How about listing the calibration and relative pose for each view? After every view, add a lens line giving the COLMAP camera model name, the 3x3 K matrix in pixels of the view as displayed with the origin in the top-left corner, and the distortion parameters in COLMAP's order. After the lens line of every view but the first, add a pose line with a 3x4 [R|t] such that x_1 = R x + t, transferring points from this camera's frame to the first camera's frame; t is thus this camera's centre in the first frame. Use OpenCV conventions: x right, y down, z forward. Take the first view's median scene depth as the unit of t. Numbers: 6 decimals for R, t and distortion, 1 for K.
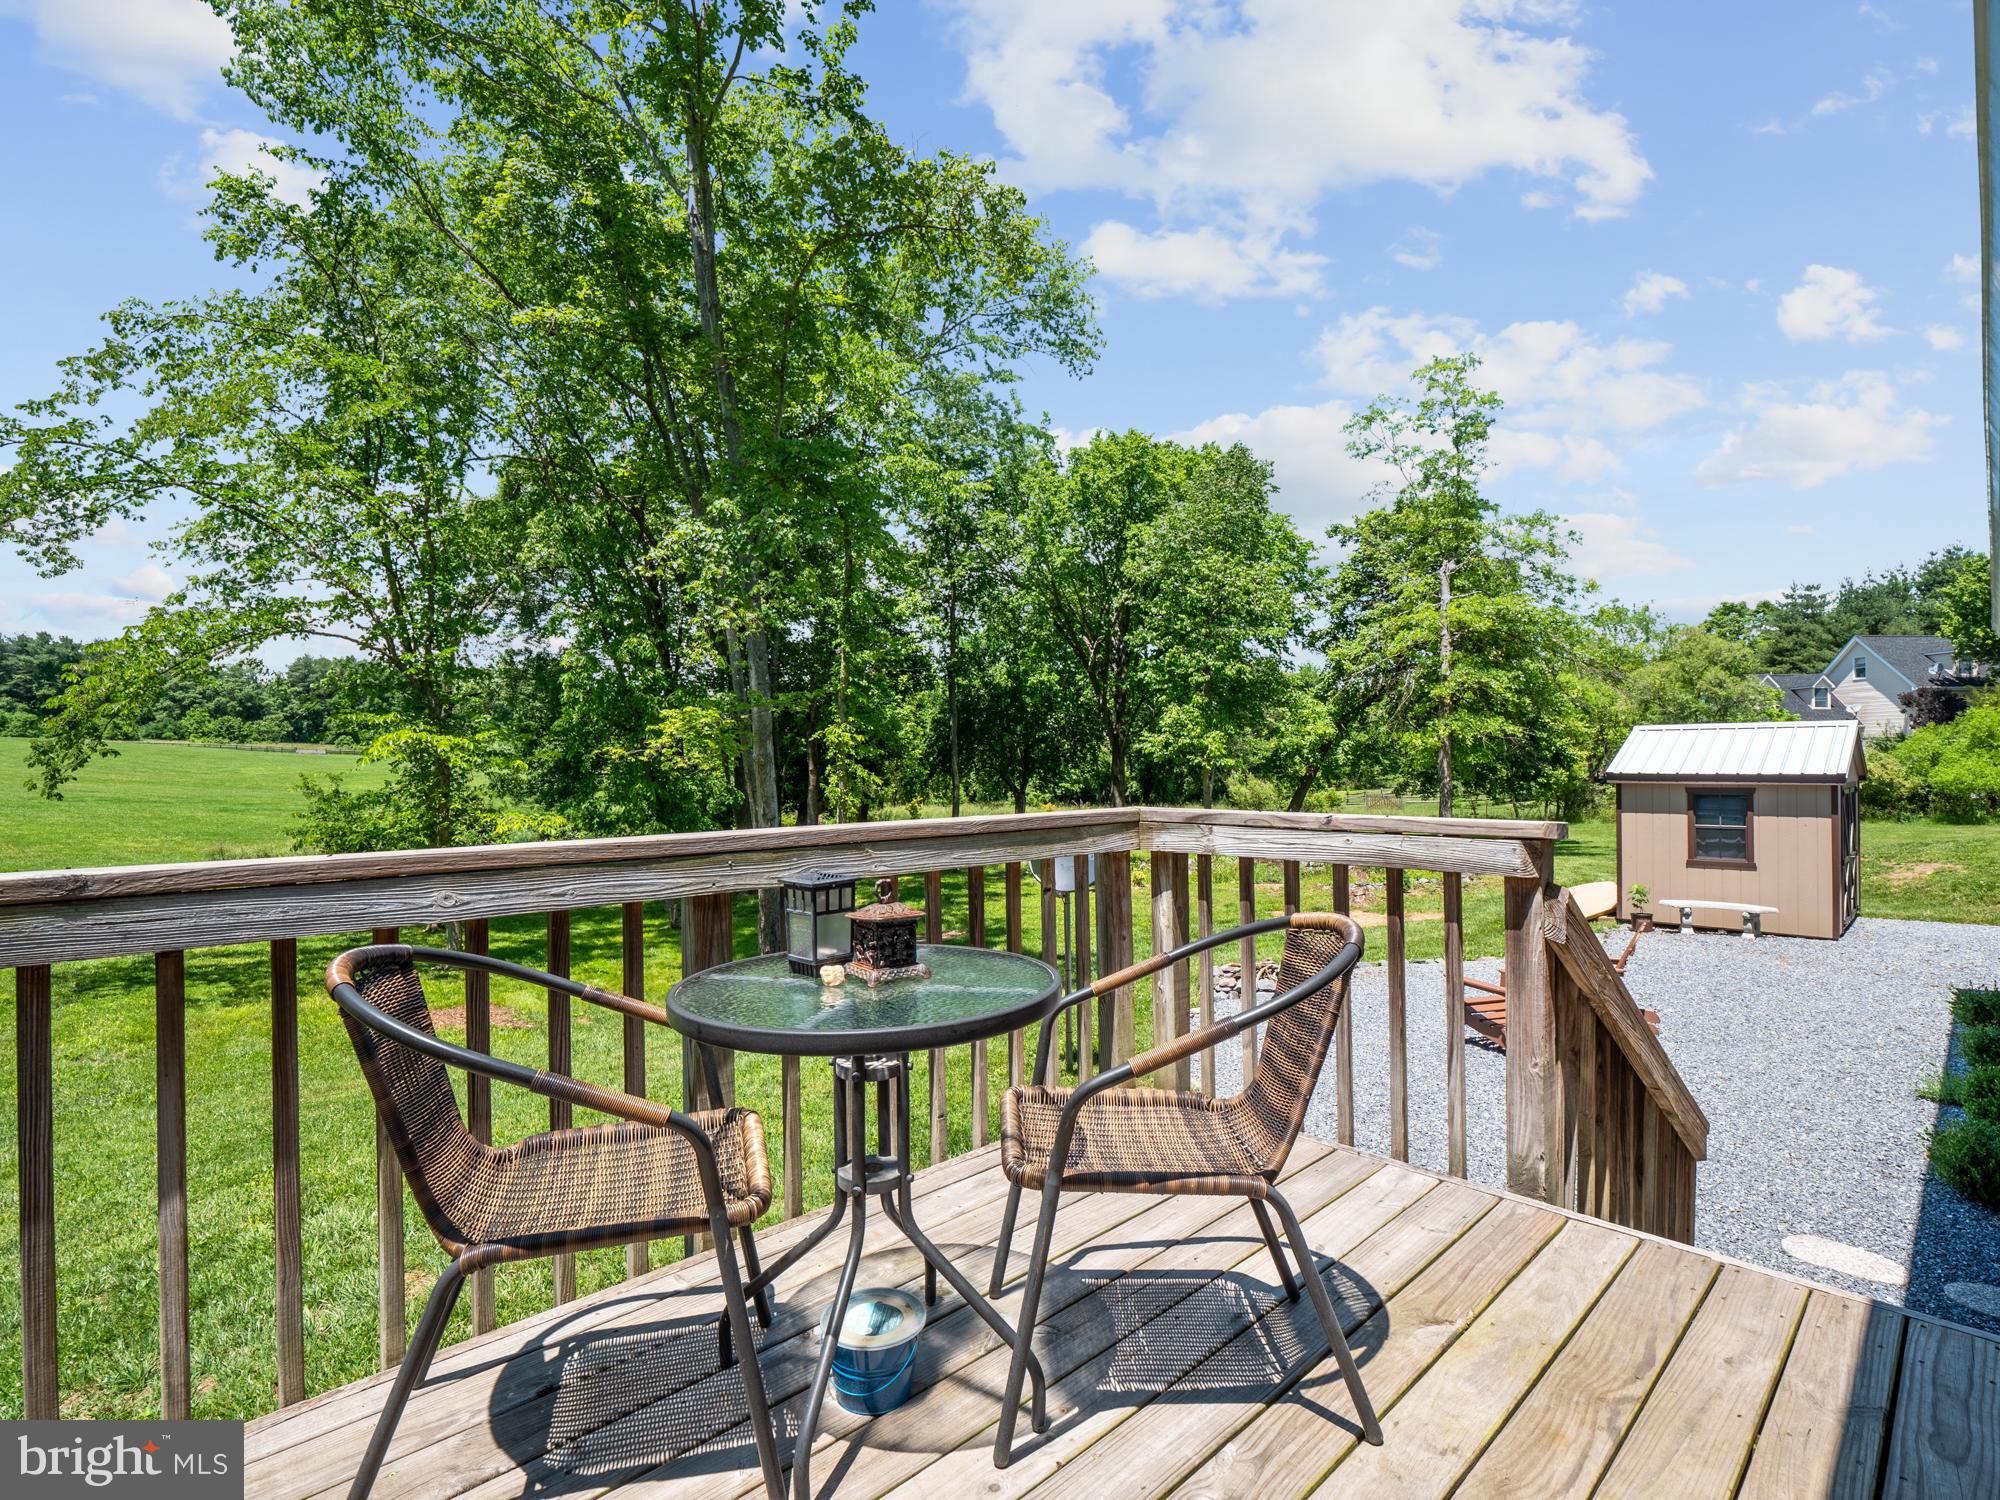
lens RADIAL K [[969.8, 0, 990.8], [0, 969.8, 743.6], [0, 0, 1]] dist [-0.017379, -0.000110]
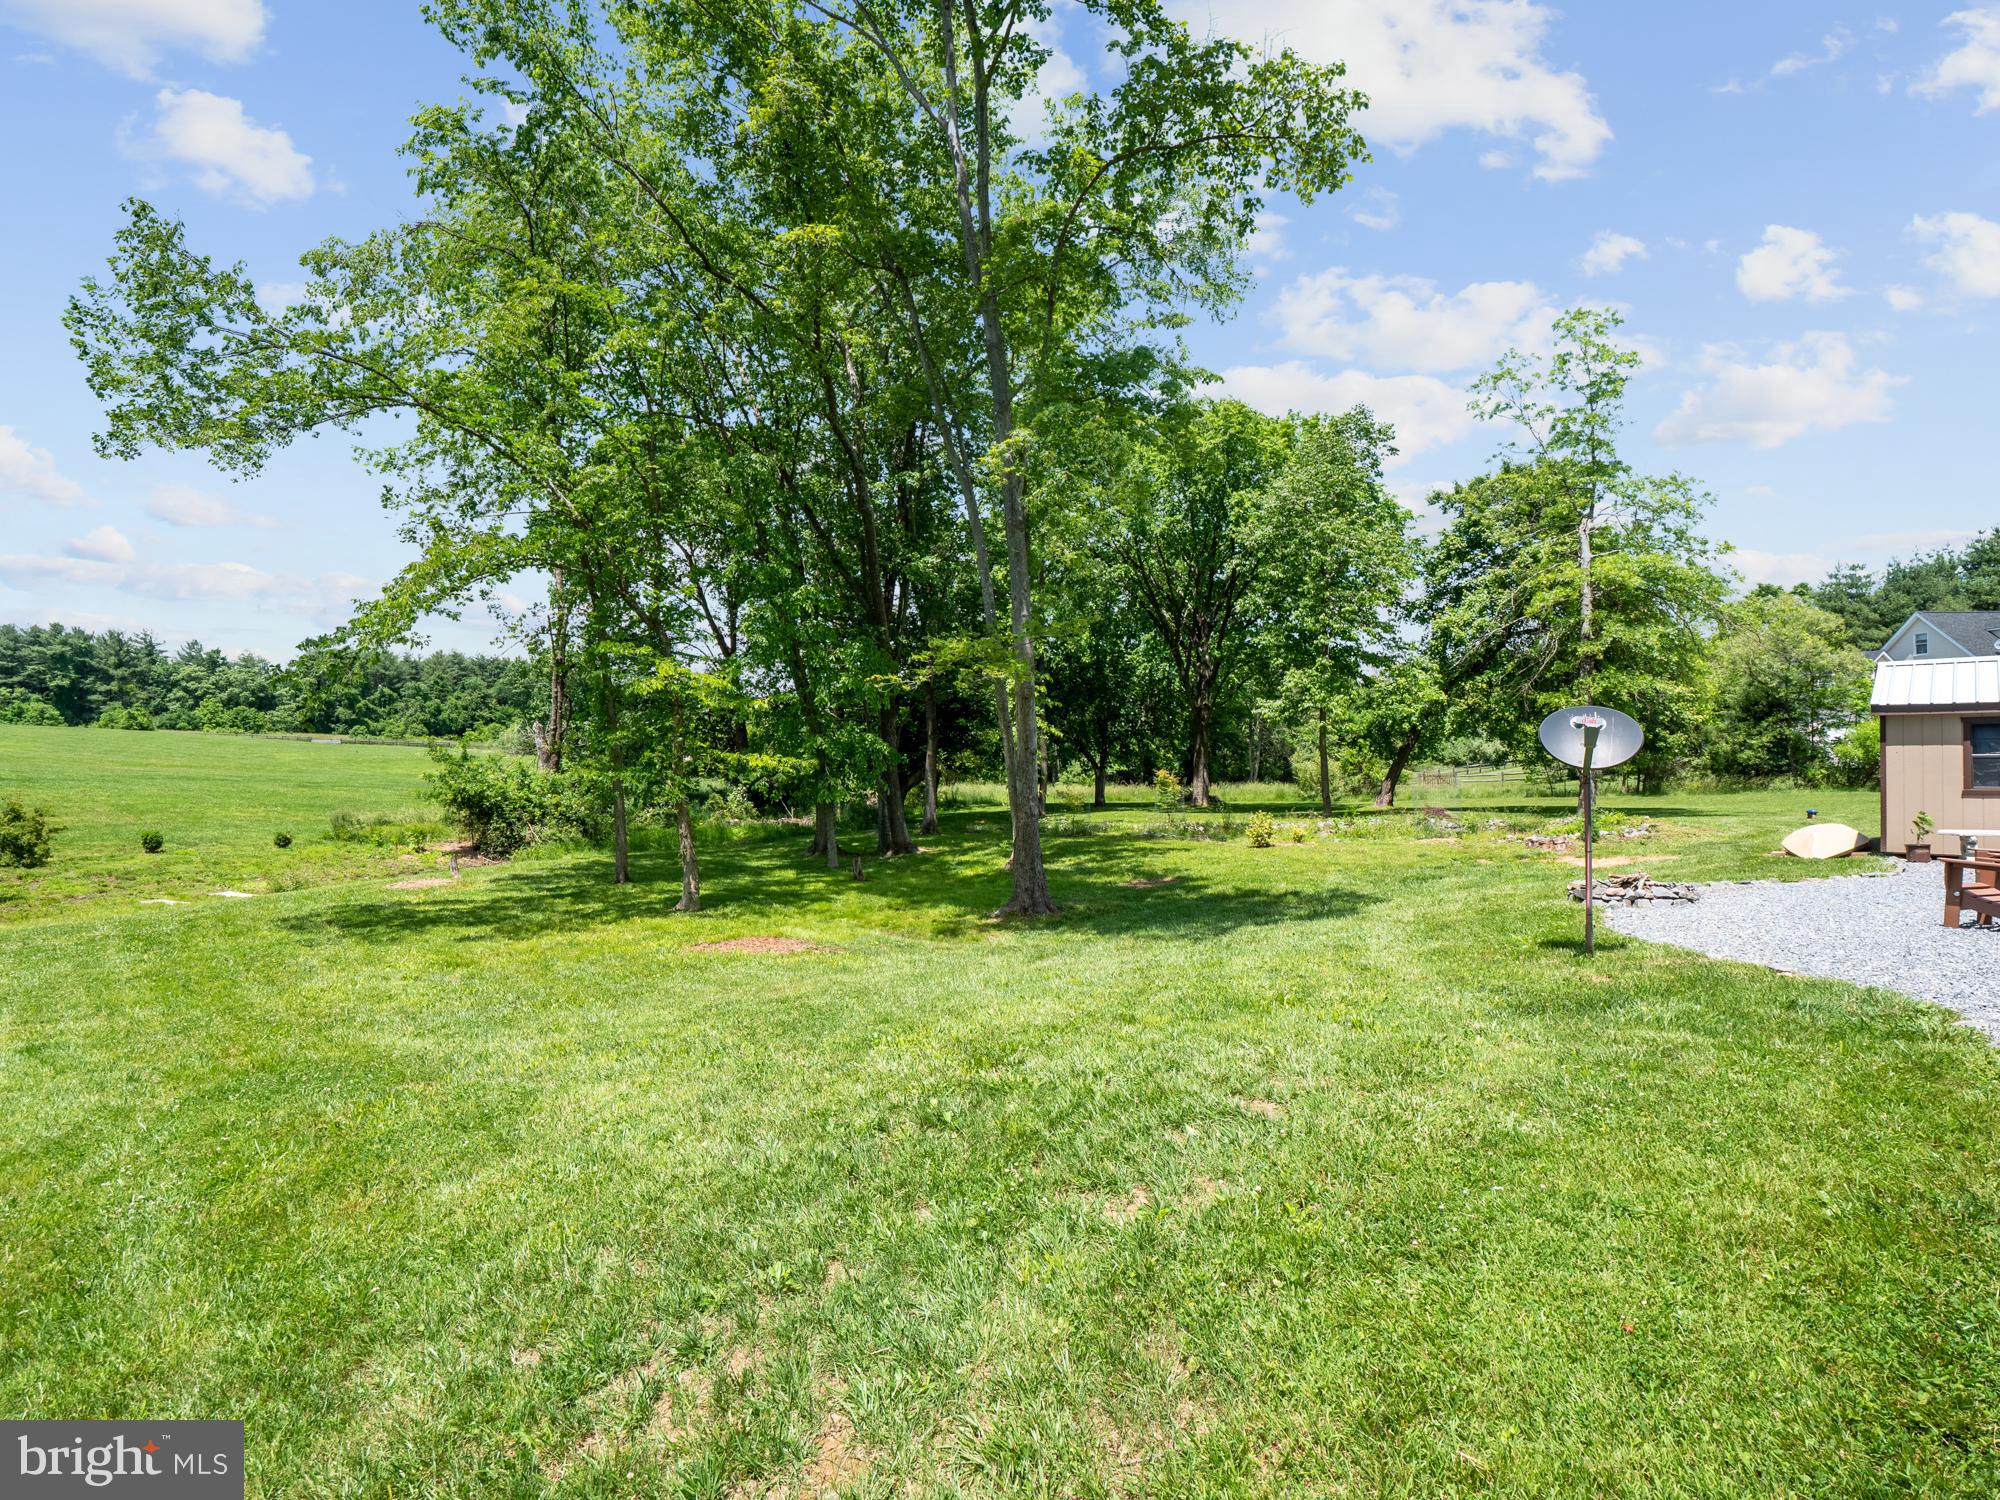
lens RADIAL K [[969.8, 0, 990.8], [0, 969.8, 743.6], [0, 0, 1]] dist [-0.017379, -0.000110]
pose [[0.999996, -0.002382, -0.001776, -0.099659], [0.002398, 0.999955, 0.009198, 0.022030], [0.001754, -0.009202, 0.999956, 0.005370]]
